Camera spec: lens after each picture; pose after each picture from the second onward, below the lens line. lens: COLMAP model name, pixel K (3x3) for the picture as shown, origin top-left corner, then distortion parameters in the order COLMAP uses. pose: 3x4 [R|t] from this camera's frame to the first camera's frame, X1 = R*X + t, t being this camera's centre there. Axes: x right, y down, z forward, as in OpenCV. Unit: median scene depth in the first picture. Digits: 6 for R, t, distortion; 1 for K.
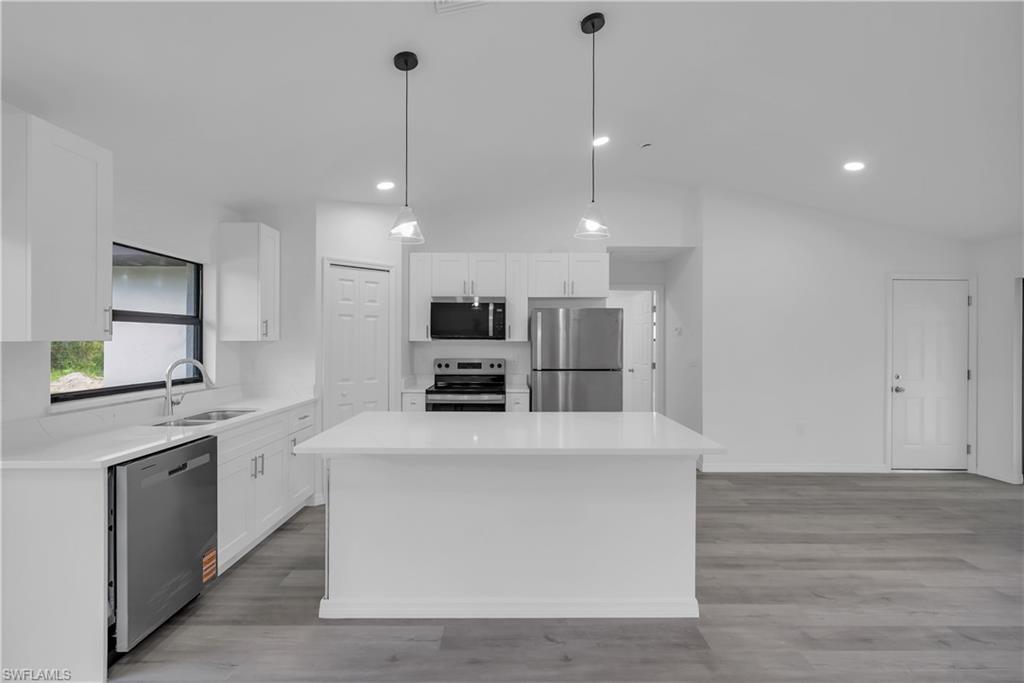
lens RADIAL K [[467.6, 0, 510.6], [0, 467.6, 340.1], [0, 0, 1]] dist [-0.002051, -0.000671]
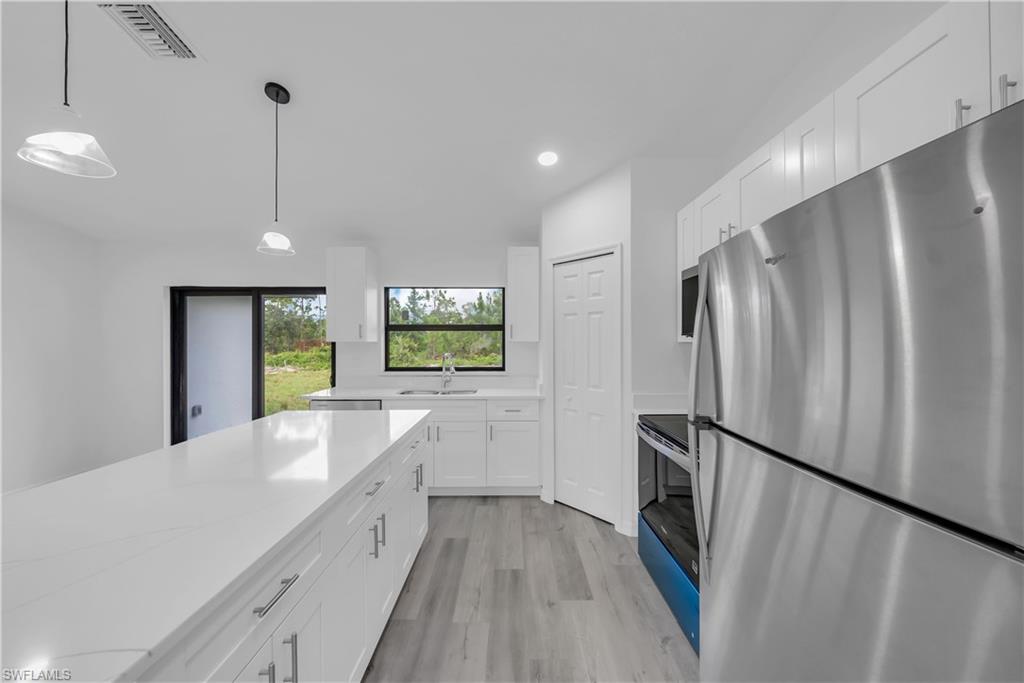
lens RADIAL K [[356.0, 0, 515.5], [0, 356.0, 341.7], [0, 0, 1]] dist [-0.005122, -0.000212]
pose [[0.002850, -0.003516, -0.999990, 0.373791], [0.000901, 0.999993, -0.003514, 0.003855], [0.999996, -0.000891, 0.002853, 0.932888]]
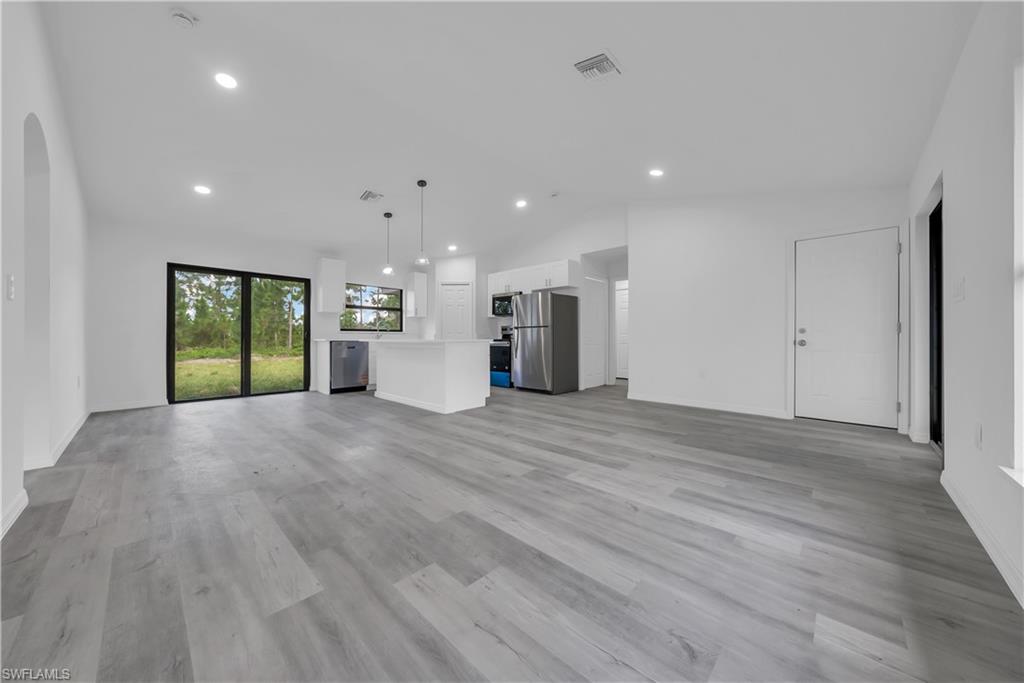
lens RADIAL K [[349.7, 0, 514.6], [0, 349.7, 339.4], [0, 0, 1]] dist [-0.003092, 0.000791]
pose [[0.725637, -0.000906, -0.688077, 1.139923], [0.001686, 0.999998, 0.000462, 0.121706], [0.688076, -0.001496, 0.725637, -0.044818]]
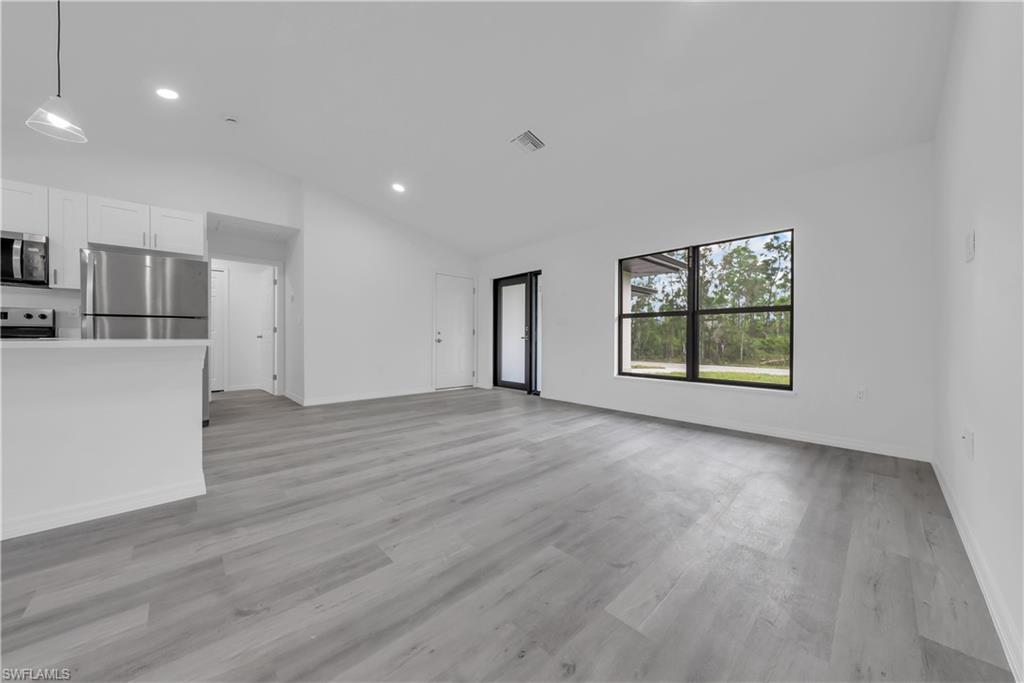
lens RADIAL K [[349.7, 0, 510.4], [0, 349.7, 340.9], [0, 0, 1]] dist [-0.003092, 0.000791]
pose [[0.732745, -0.006325, 0.680473, 0.219895], [0.000144, 0.999958, 0.009140, 0.119703], [-0.680503, -0.006599, 0.732716, -0.095325]]
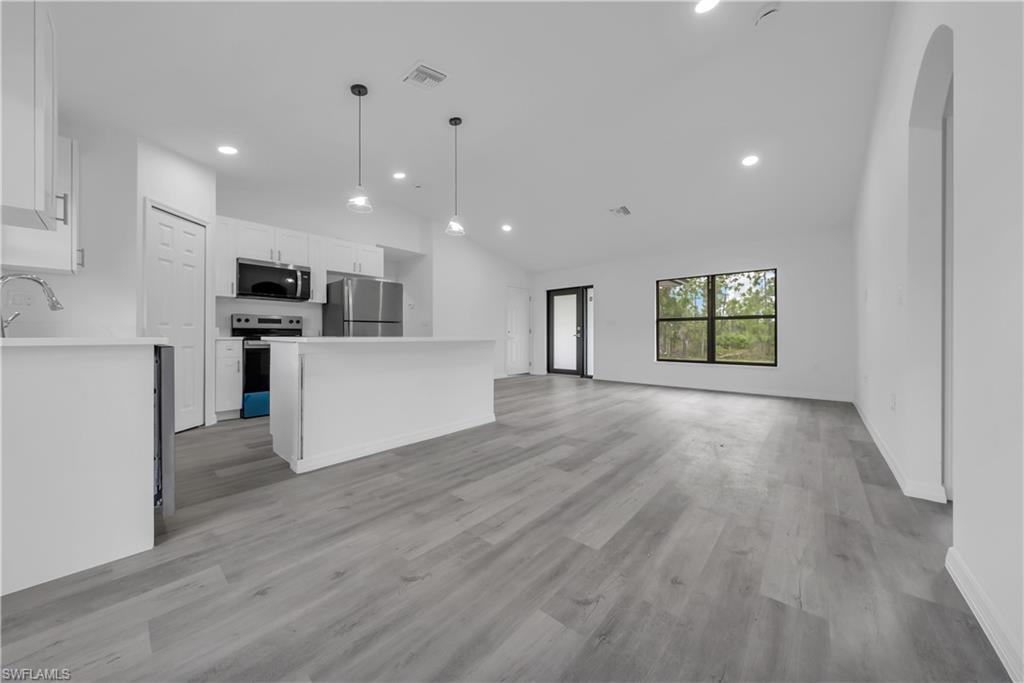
lens RADIAL K [[349.7, 0, 511.2], [0, 349.7, 334.3], [0, 0, 1]] dist [-0.003092, 0.000791]
pose [[0.661573, -0.000088, 0.749881, -0.444232], [0.004291, 0.999984, -0.003668, 0.119955], [-0.749868, 0.005644, 0.661563, -0.068788]]
